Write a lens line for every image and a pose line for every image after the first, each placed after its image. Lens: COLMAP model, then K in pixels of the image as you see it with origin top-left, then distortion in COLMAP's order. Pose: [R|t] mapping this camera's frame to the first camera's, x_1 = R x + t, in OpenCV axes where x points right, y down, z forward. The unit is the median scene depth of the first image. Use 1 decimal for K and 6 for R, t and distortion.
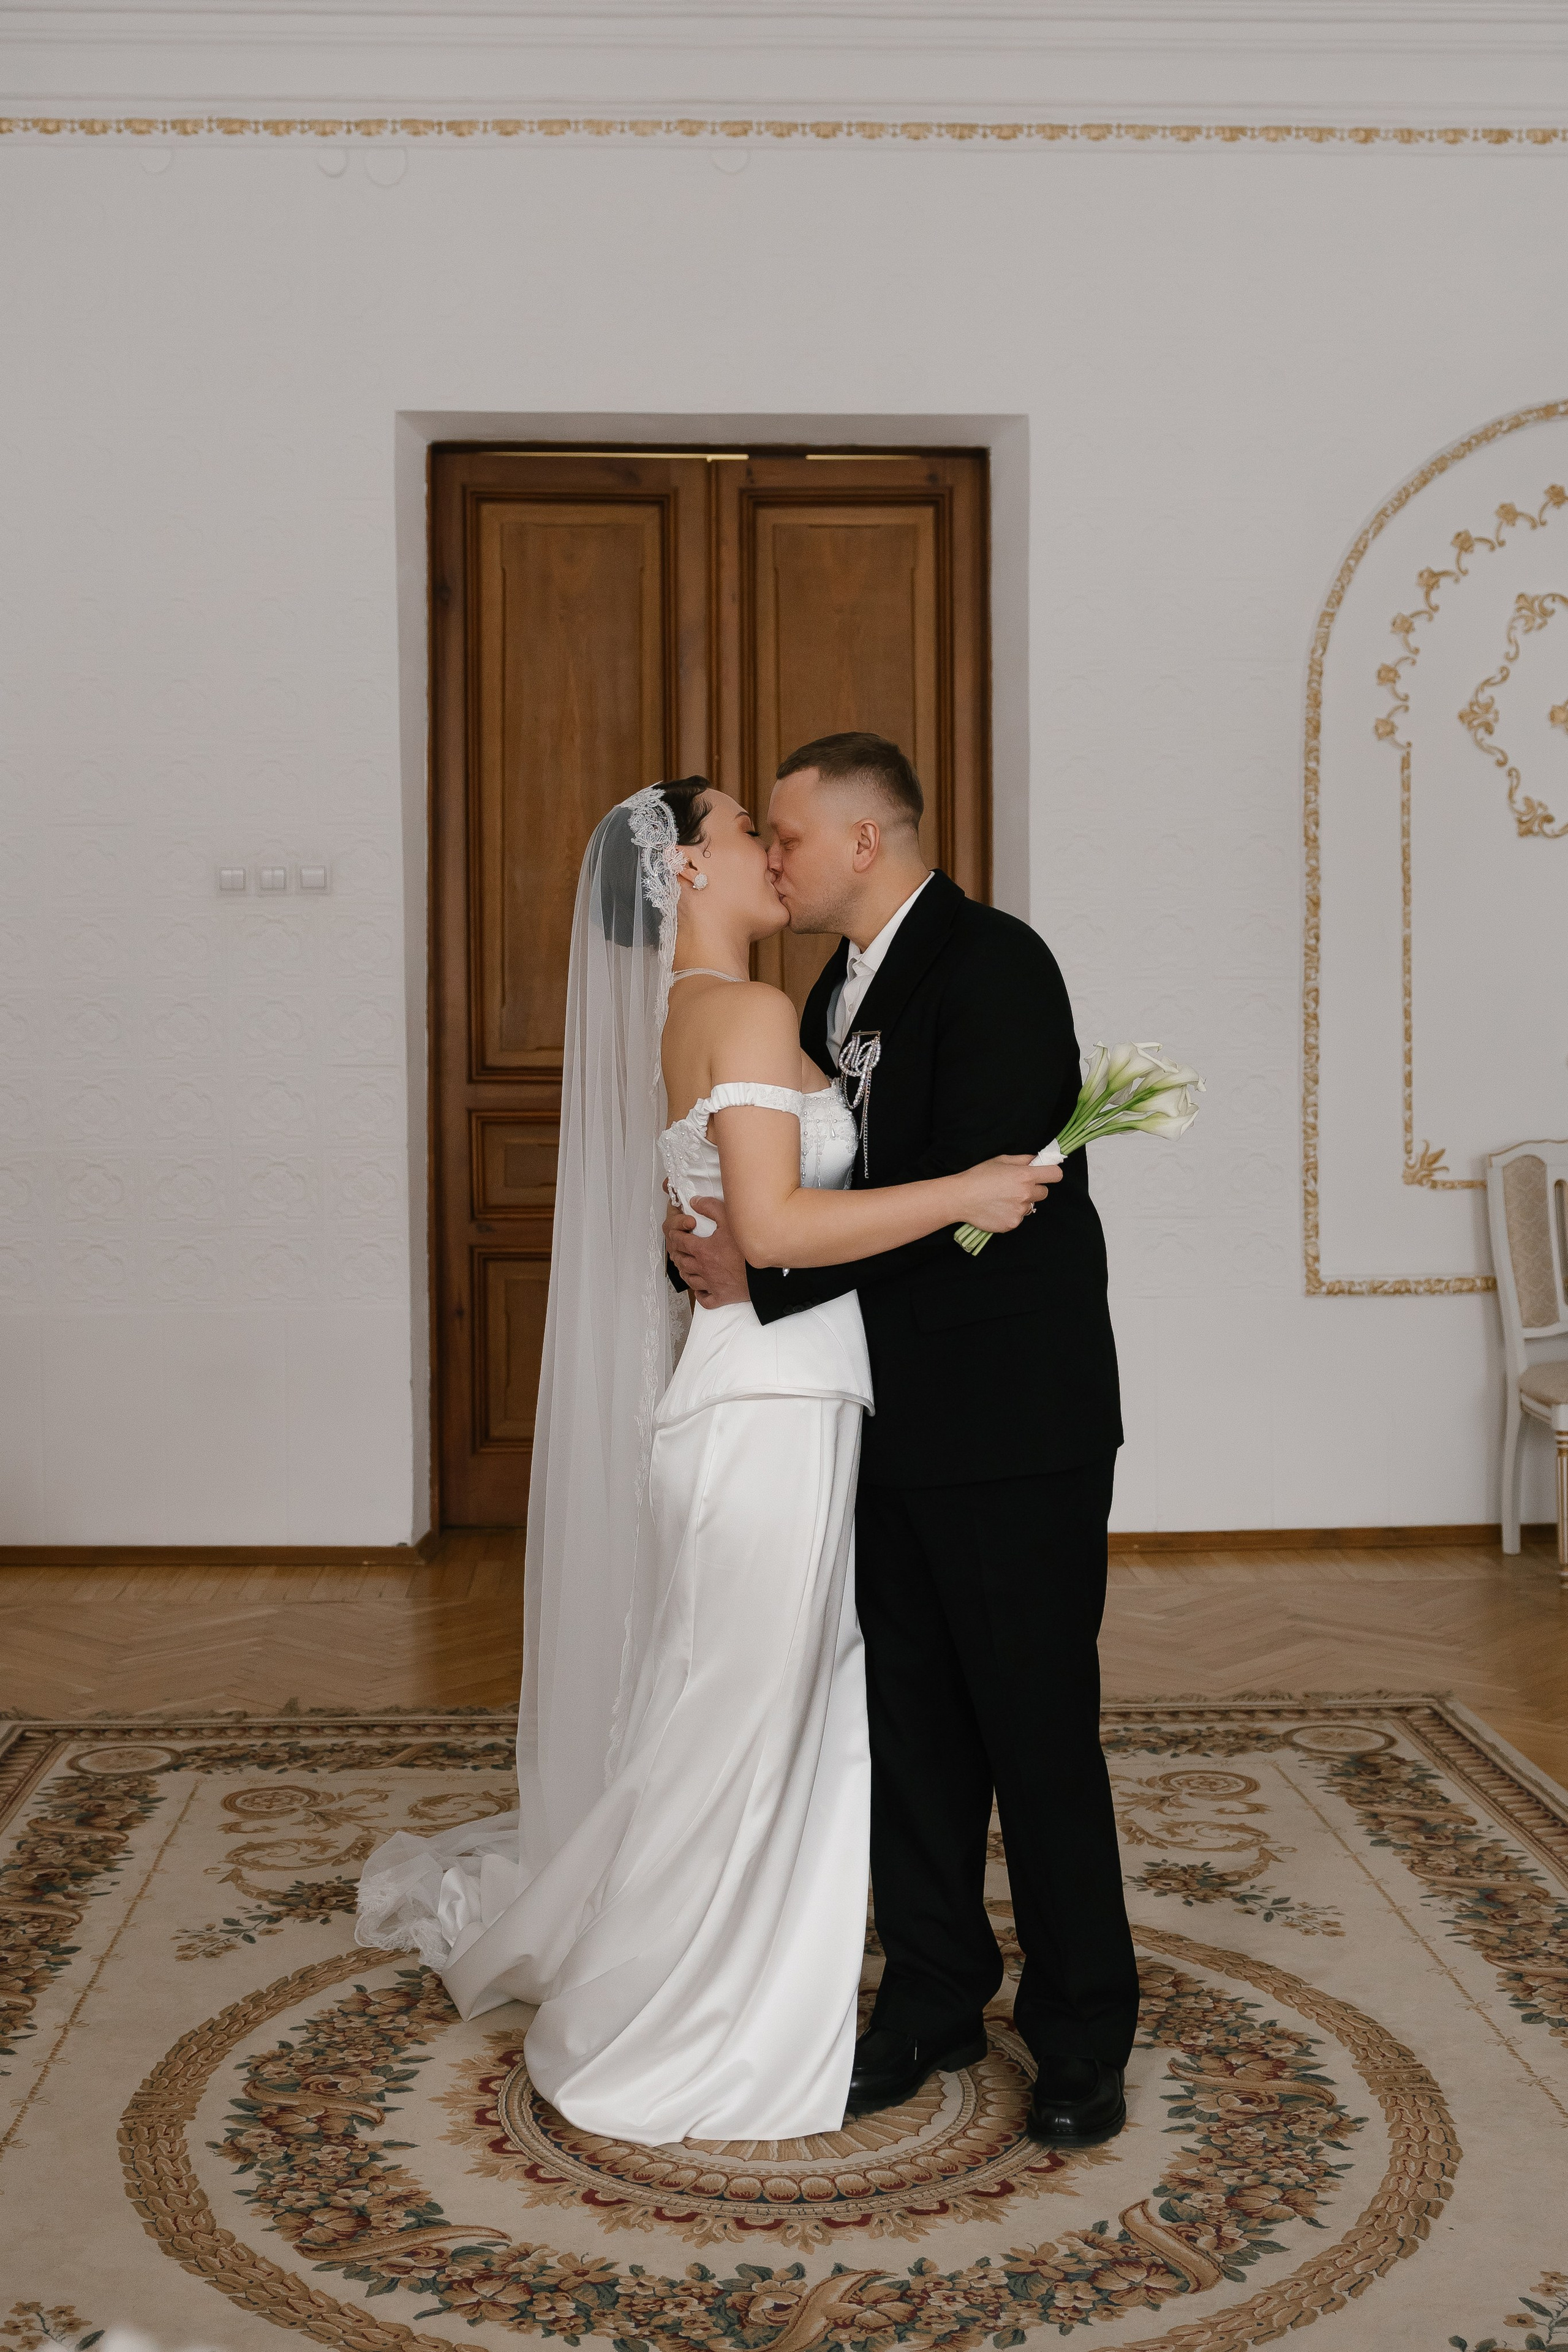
lens RADIAL K [[2851.0, 0, 783.2], [0, 2851.0, 1094.9], [0, 0, 1]] dist [-0.103537, 0.317244]
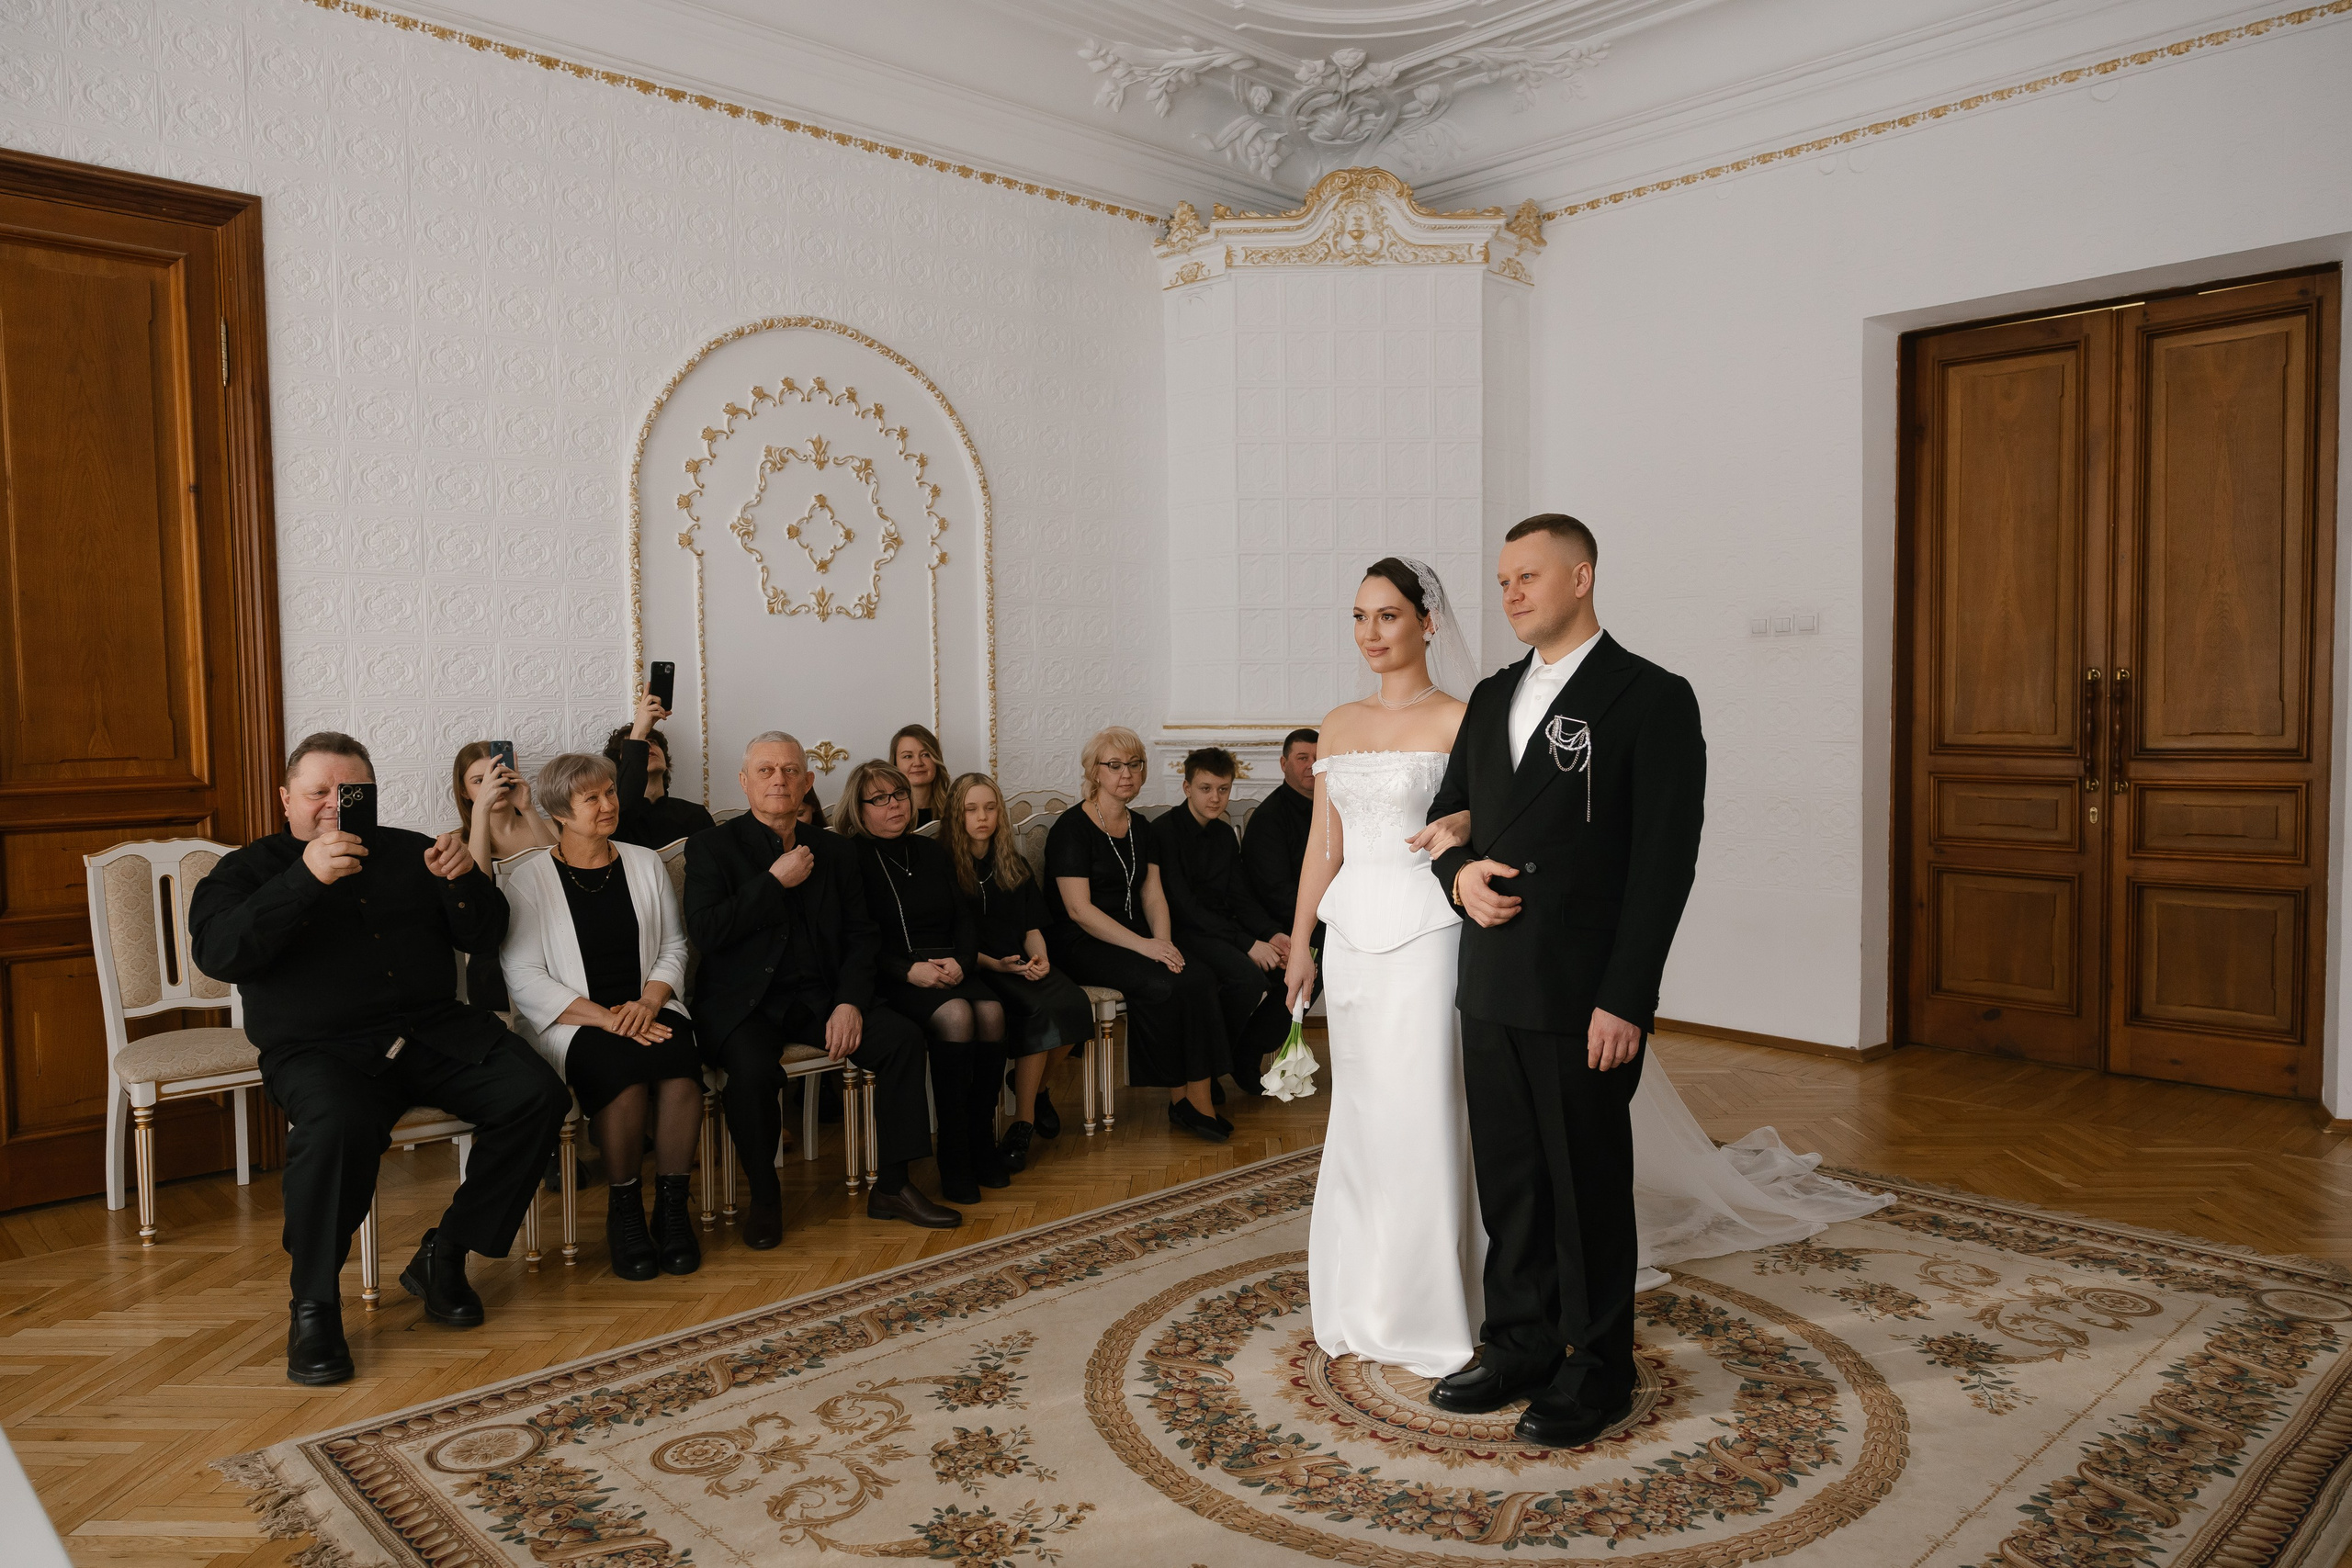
lens RADIAL K [[1640.0, 0, 1176.0], [0, 1640.0, 784.0], [0, 0, 1]] dist [0.001312, -0.000217]
pose [[0.653191, 0.033534, -0.756450, 0.651190], [-0.022956, 0.999437, 0.024483, -0.001799], [0.756845, 0.001372, 0.653593, 0.284419]]
